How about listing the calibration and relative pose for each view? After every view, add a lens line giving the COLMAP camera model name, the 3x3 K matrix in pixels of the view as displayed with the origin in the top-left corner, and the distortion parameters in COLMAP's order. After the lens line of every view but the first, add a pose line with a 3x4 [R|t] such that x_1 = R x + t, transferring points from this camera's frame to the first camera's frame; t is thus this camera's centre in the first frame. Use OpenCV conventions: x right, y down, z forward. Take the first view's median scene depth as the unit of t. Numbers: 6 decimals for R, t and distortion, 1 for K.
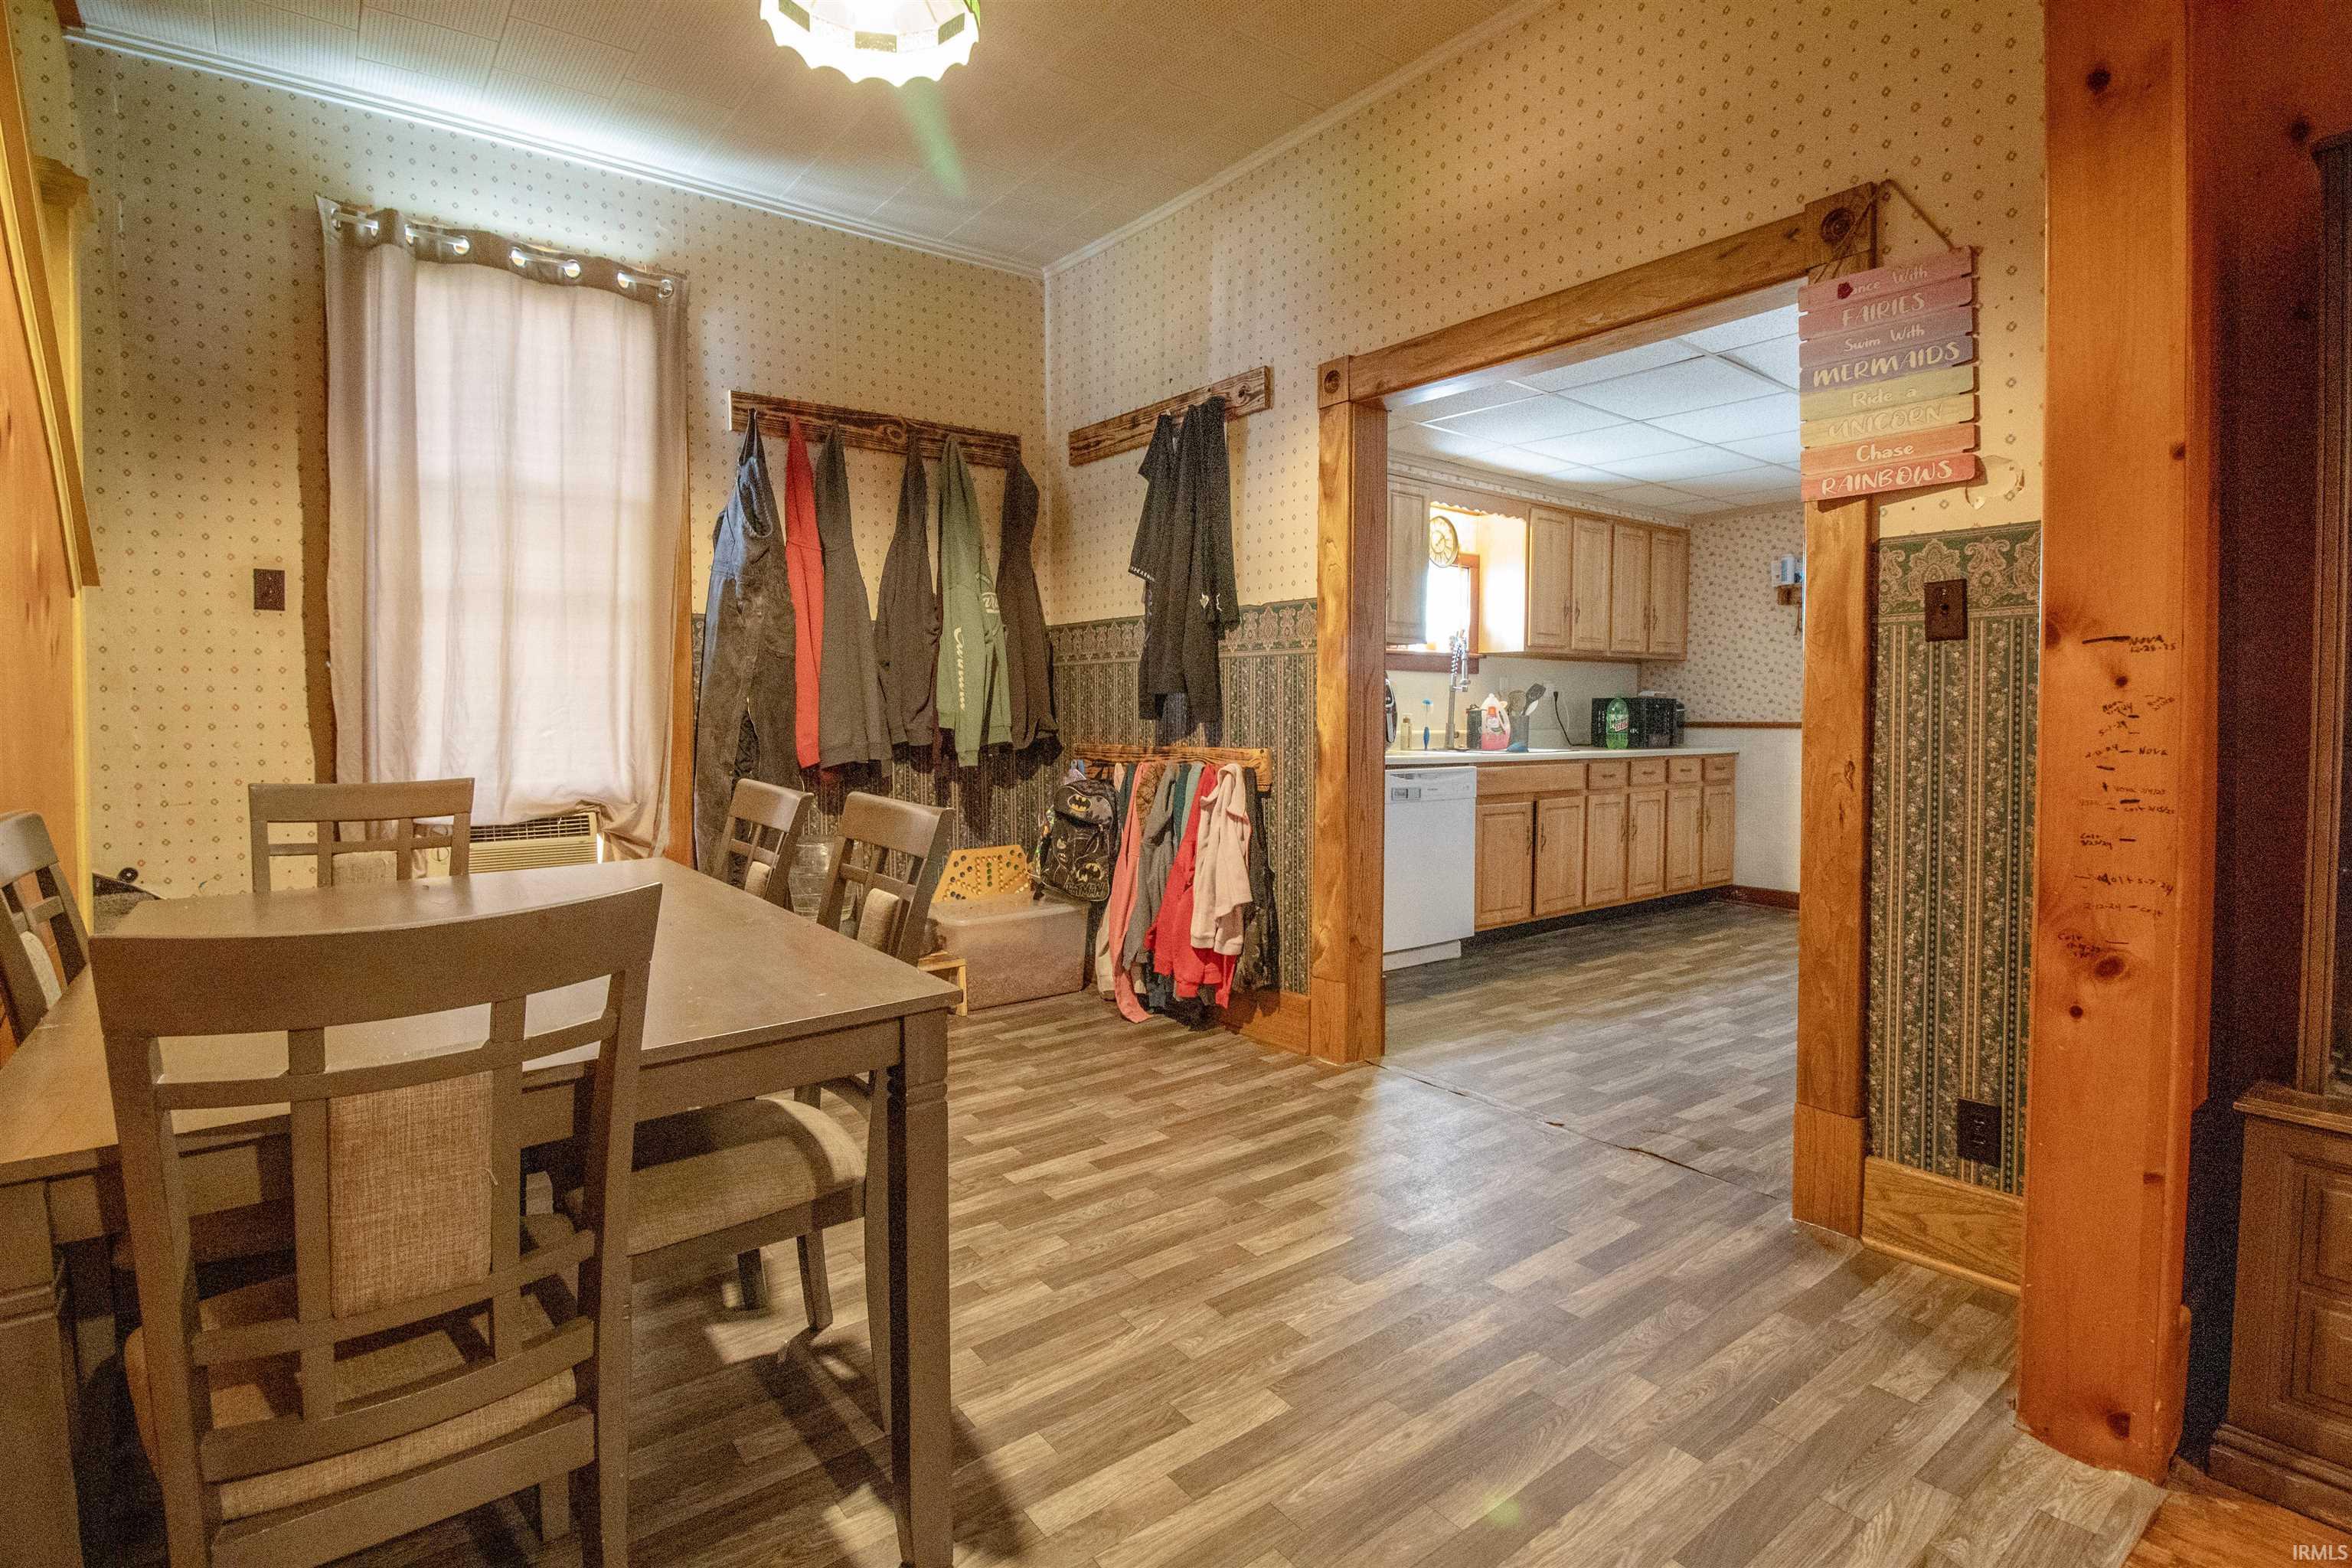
lens RADIAL K [[1140.0, 0, 1170.4], [0, 1140.0, 750.2], [0, 0, 1]] dist [0.009457, -0.017271]
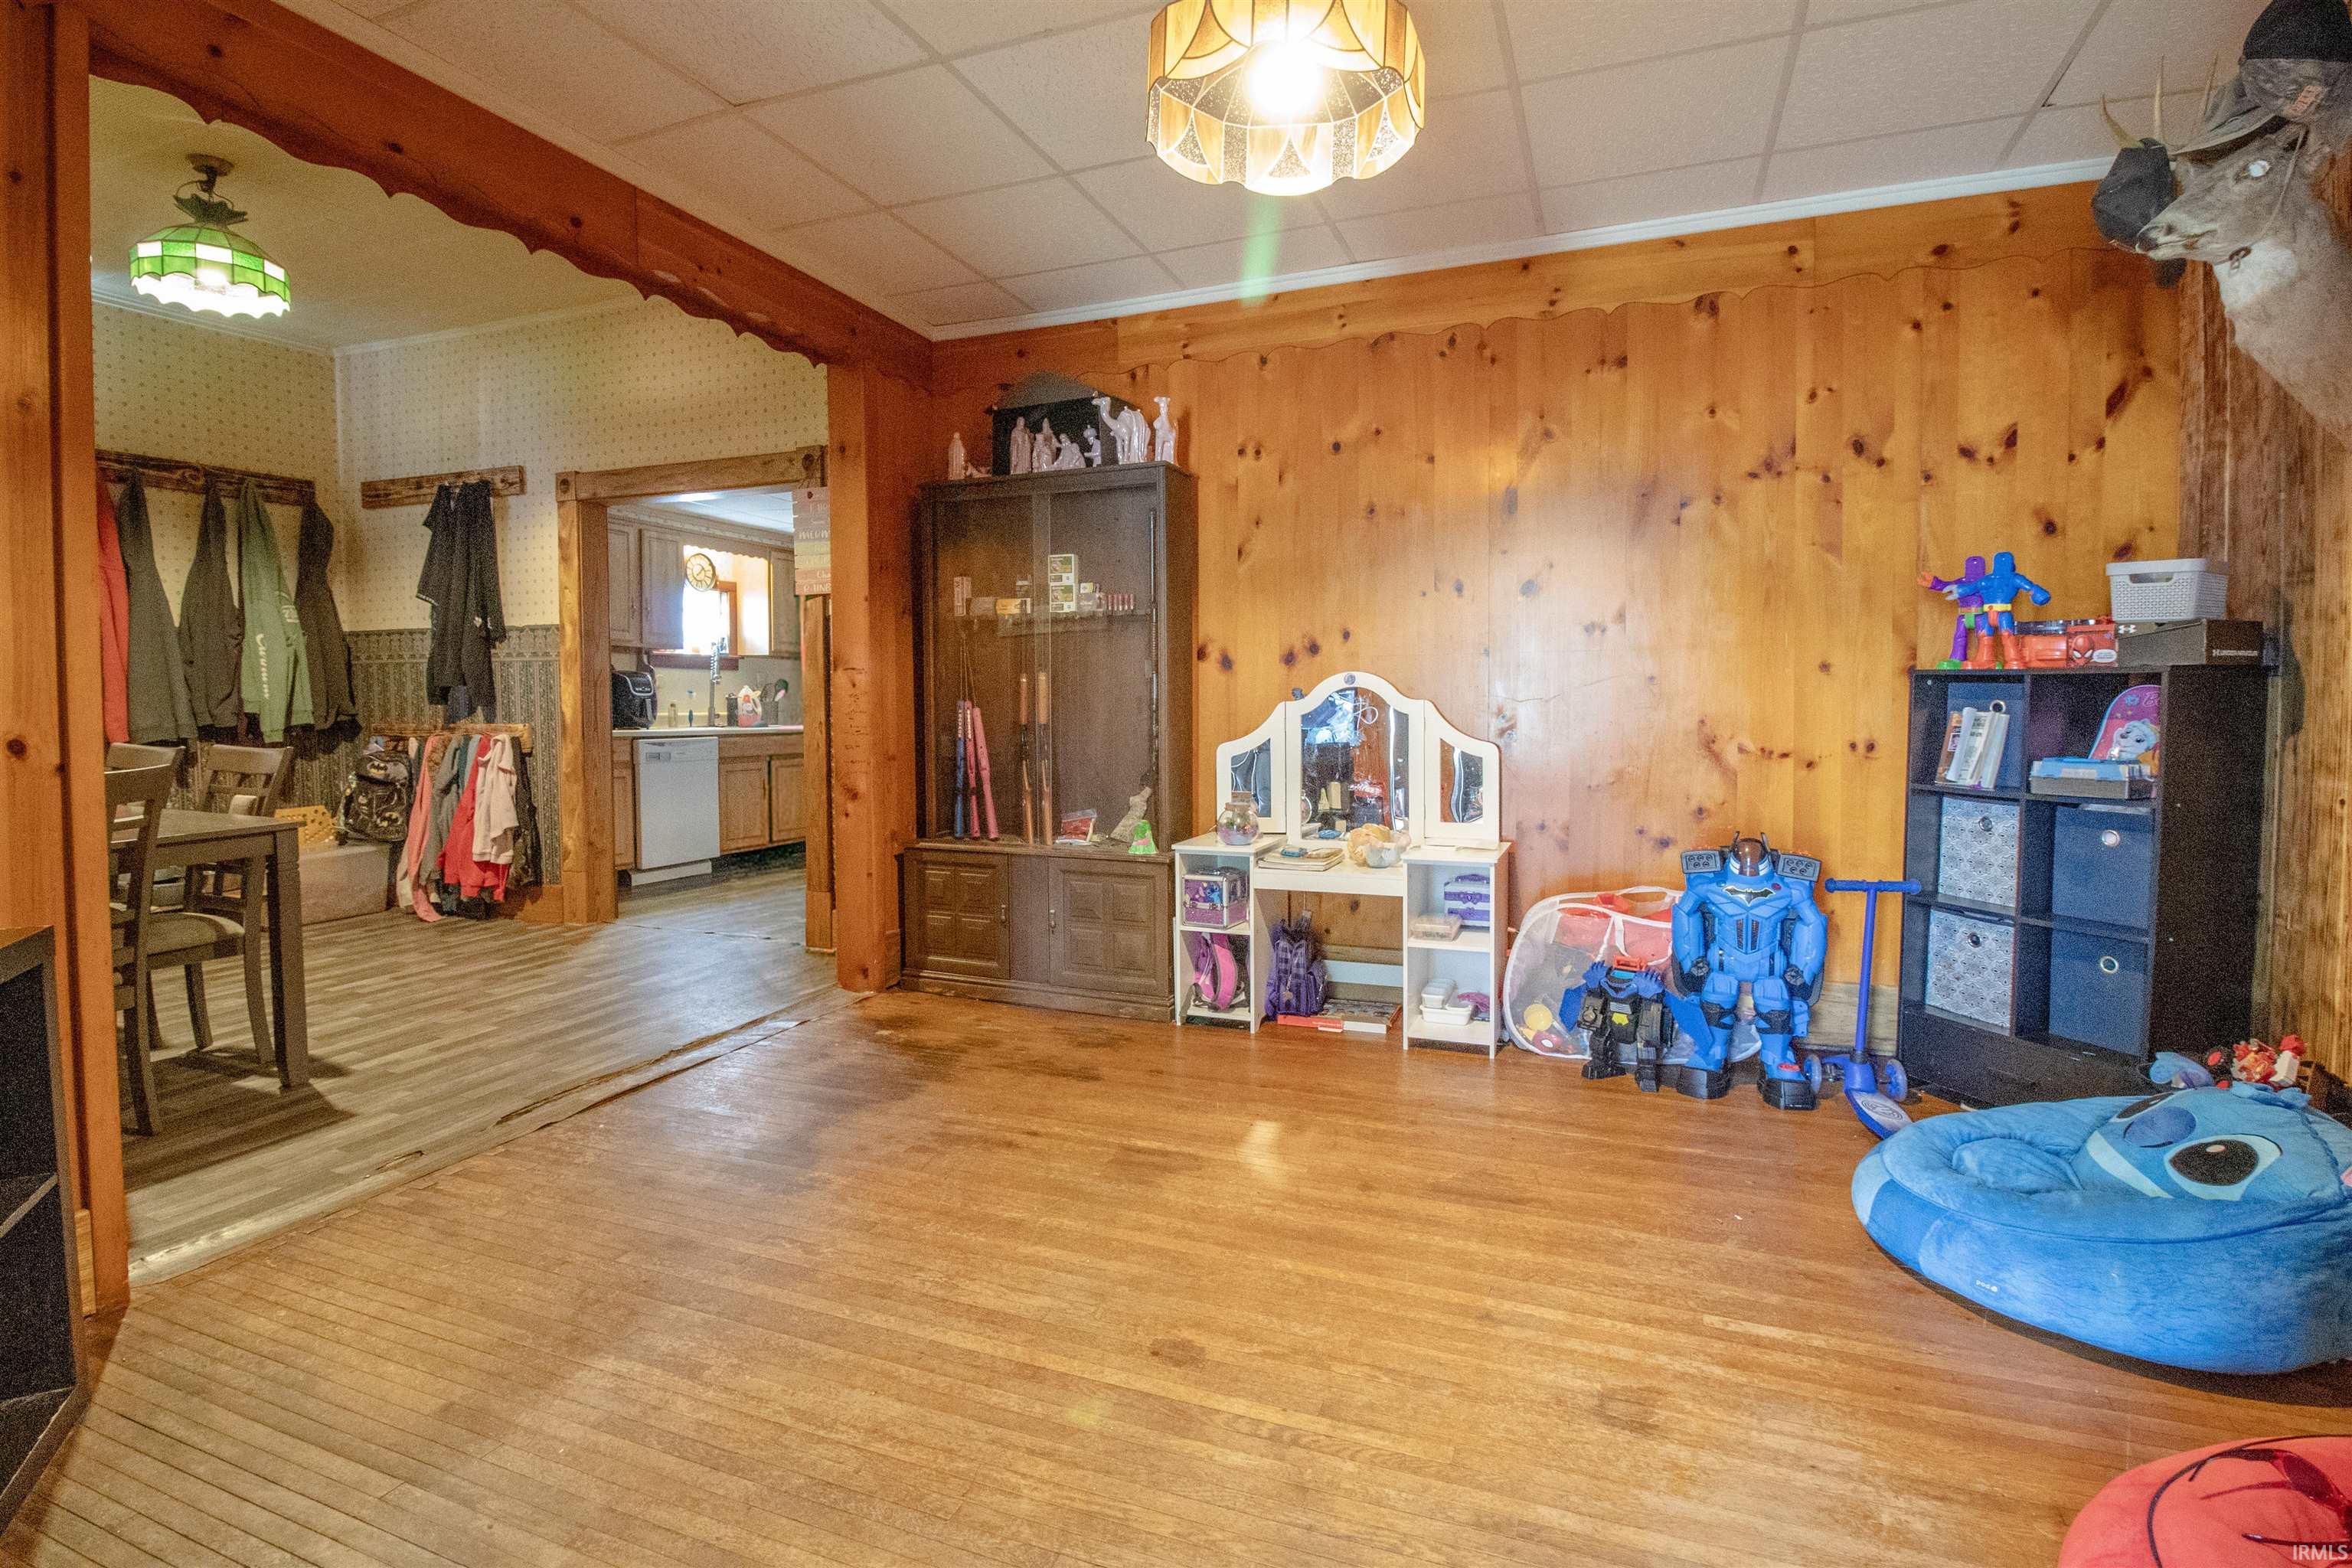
lens RADIAL K [[1140.0, 0, 1170.4], [0, 1140.0, 750.2], [0, 0, 1]] dist [0.009457, -0.017271]
pose [[0.868302, -0.025158, 0.495397, 0.065205], [0.020050, 0.999677, 0.015626, 0.023800], [-0.495630, -0.003636, 0.868526, -0.626730]]
